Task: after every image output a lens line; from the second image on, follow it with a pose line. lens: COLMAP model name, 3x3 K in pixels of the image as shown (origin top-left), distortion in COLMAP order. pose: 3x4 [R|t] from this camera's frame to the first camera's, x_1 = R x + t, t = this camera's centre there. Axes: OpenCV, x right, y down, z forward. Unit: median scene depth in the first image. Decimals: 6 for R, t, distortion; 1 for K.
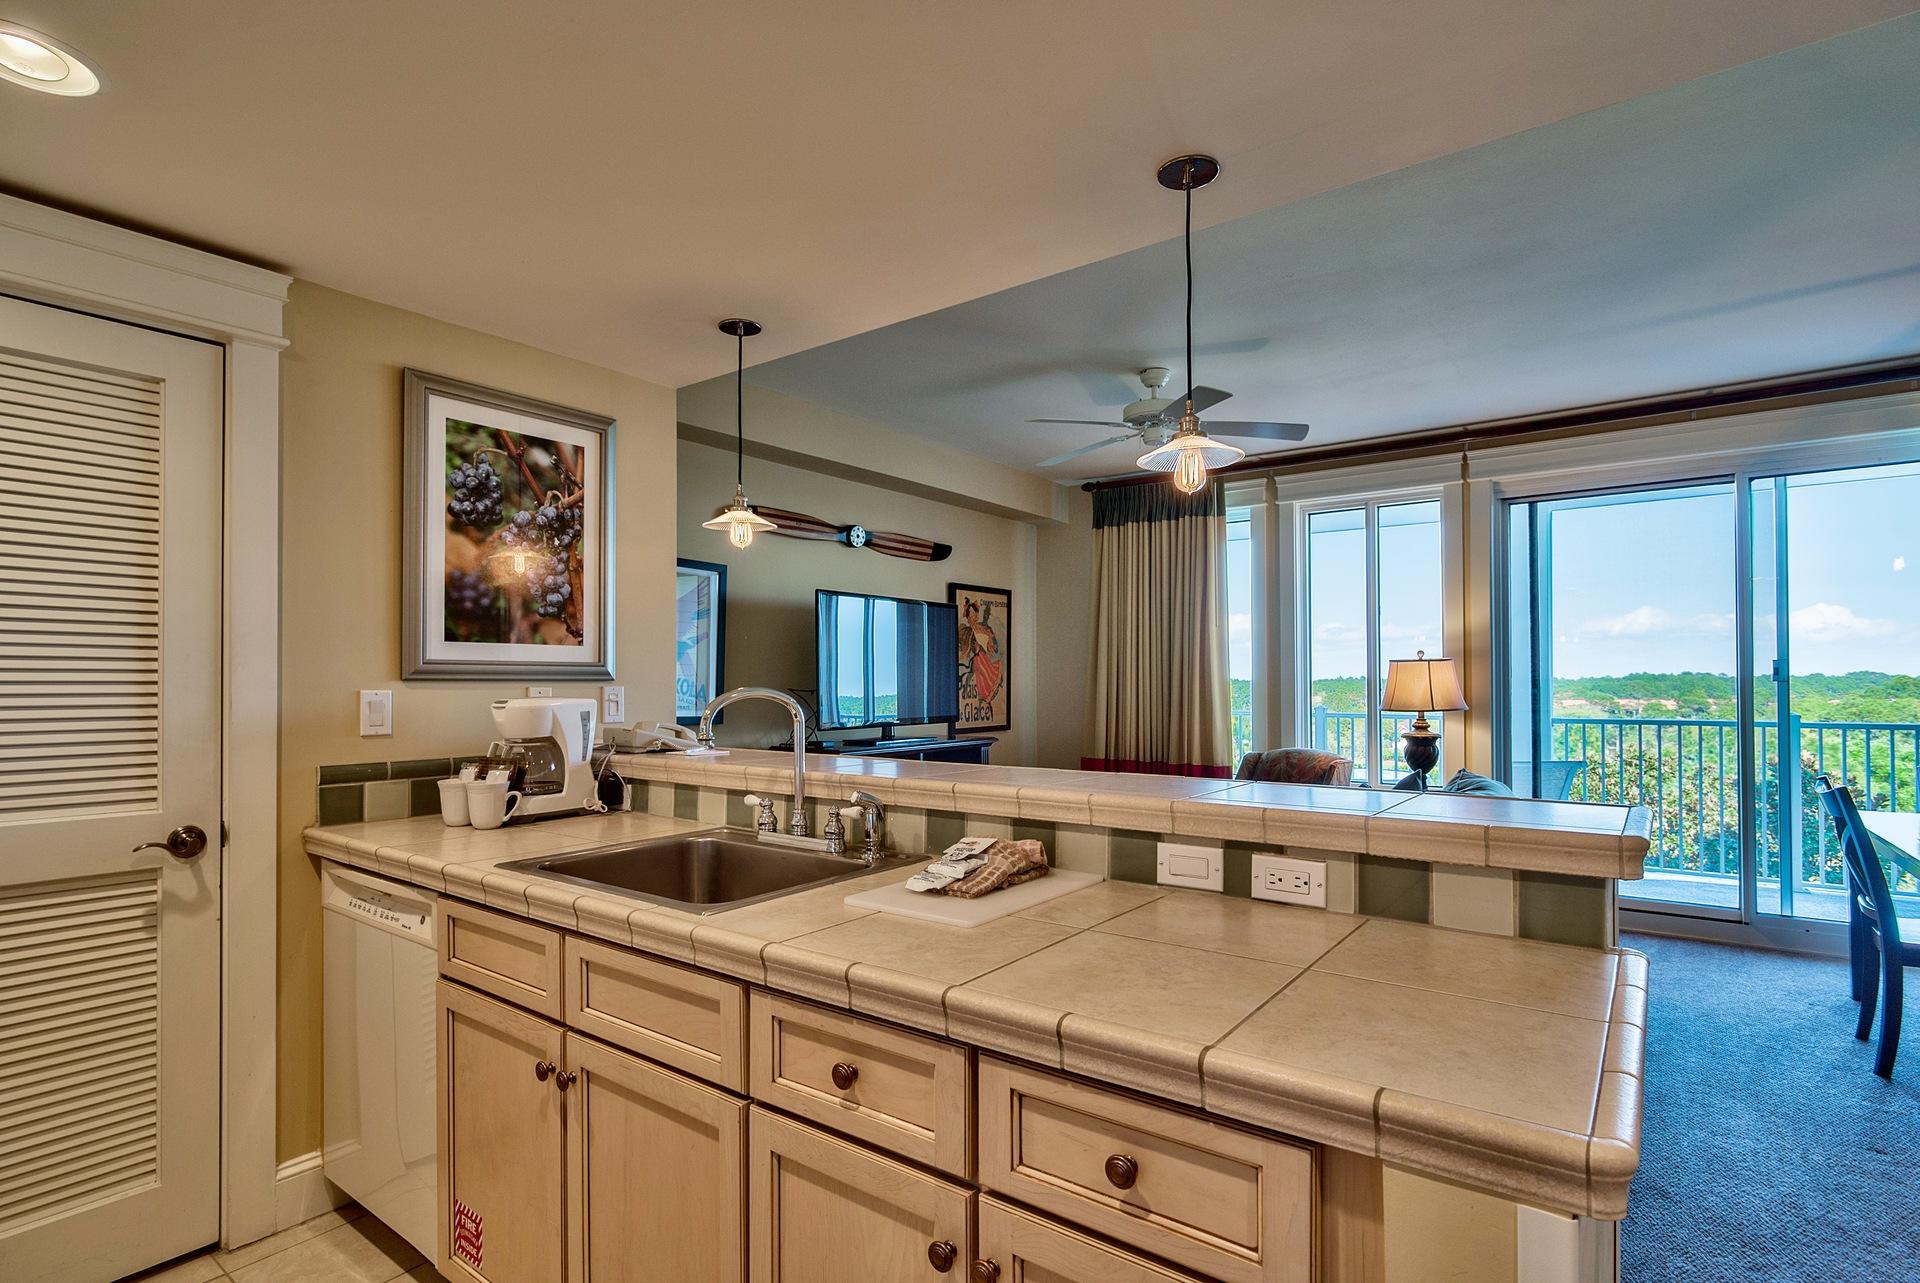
lens RADIAL K [[942.5, 0, 918.6], [0, 942.5, 673.9], [0, 0, 1]] dist [-0.003503, -0.000363]
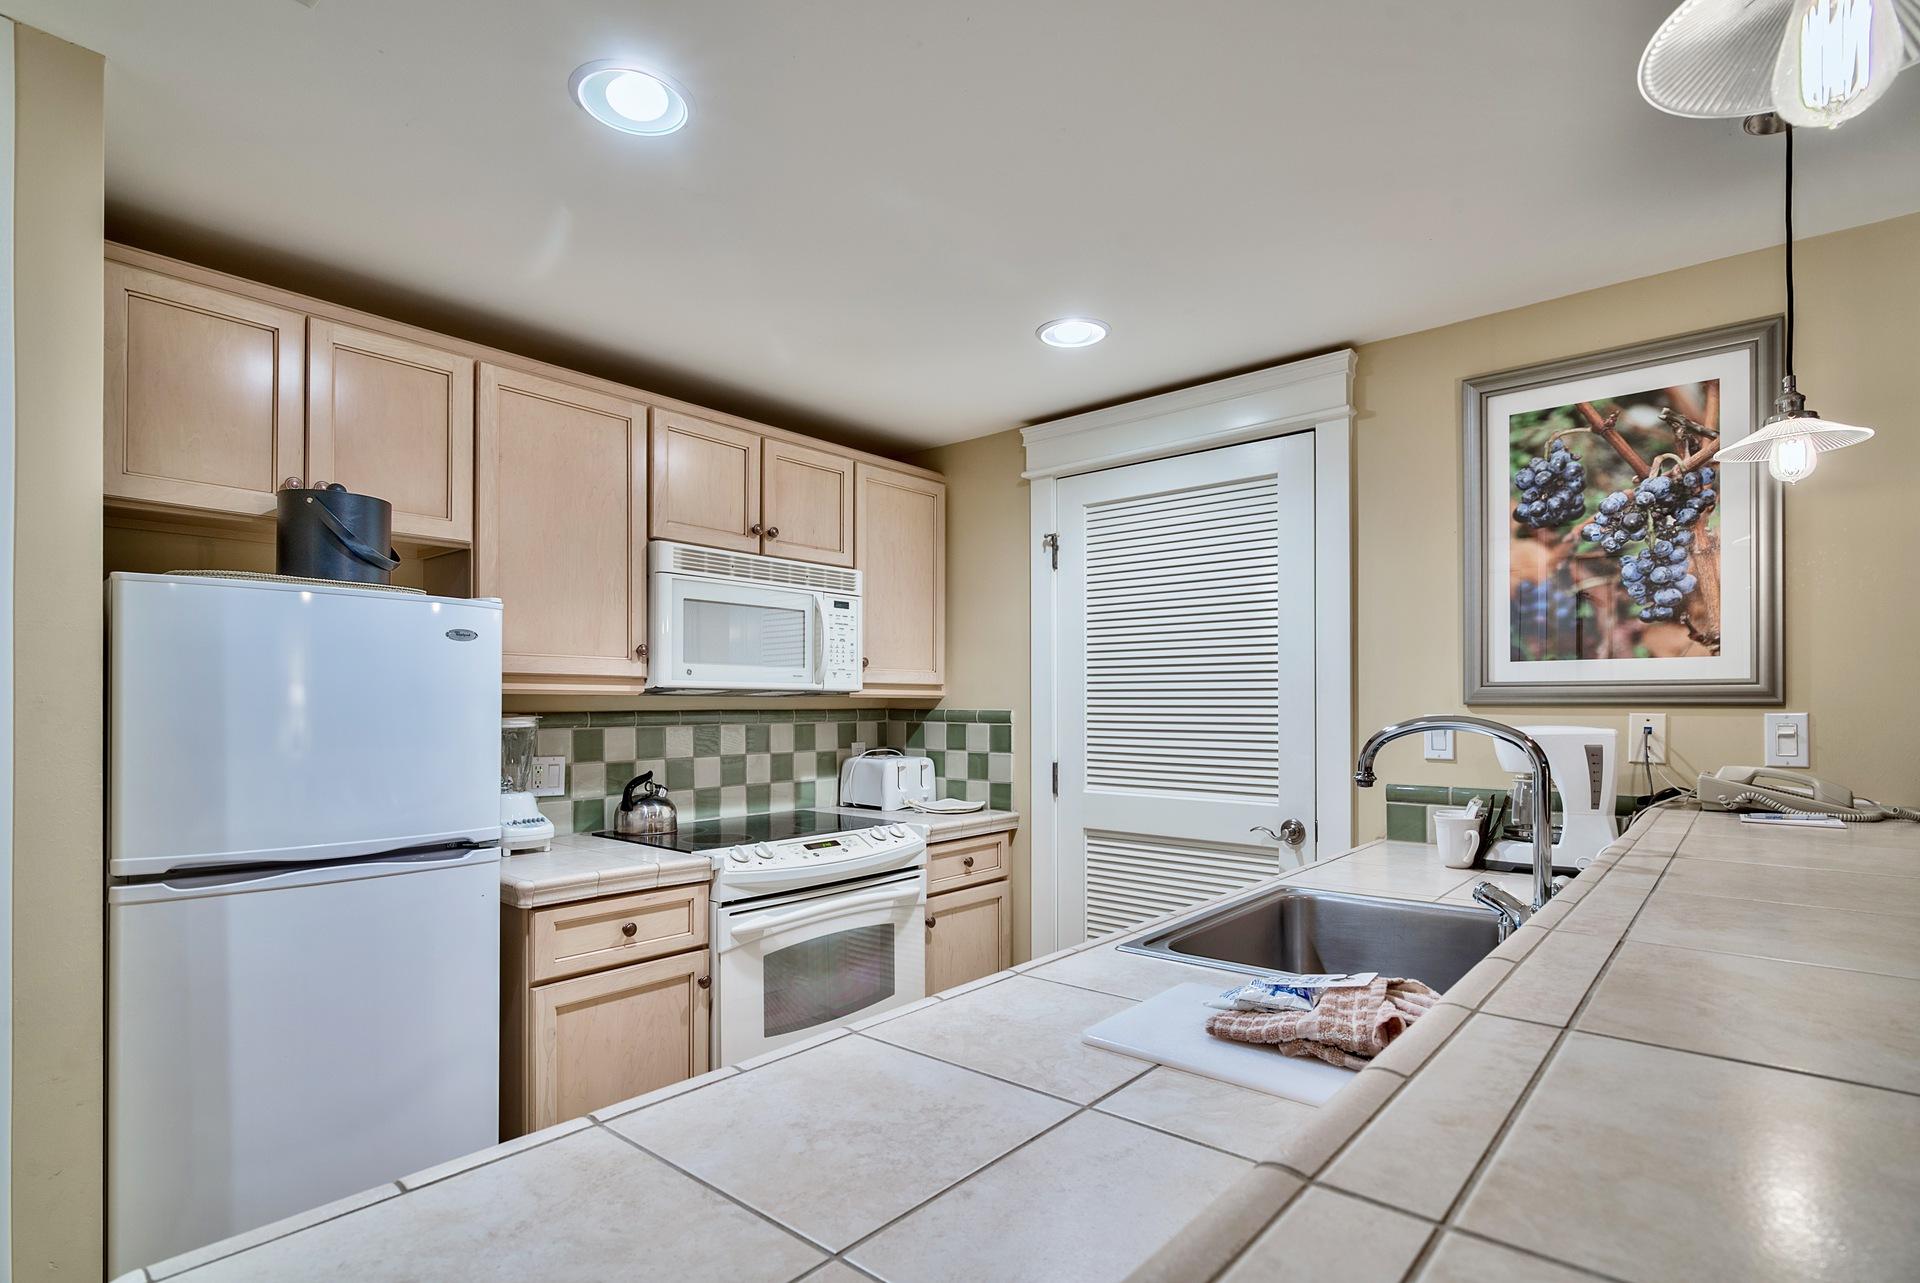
lens RADIAL K [[955.4, 0, 968.4], [0, 955.4, 707.9], [0, 0, 1]] dist [-0.003078, -0.000867]
pose [[-0.037374, 0.005212, -0.999288, 0.417584], [0.010543, 0.999933, 0.004821, 0.000345], [0.999246, -0.010355, -0.037426, 0.483199]]
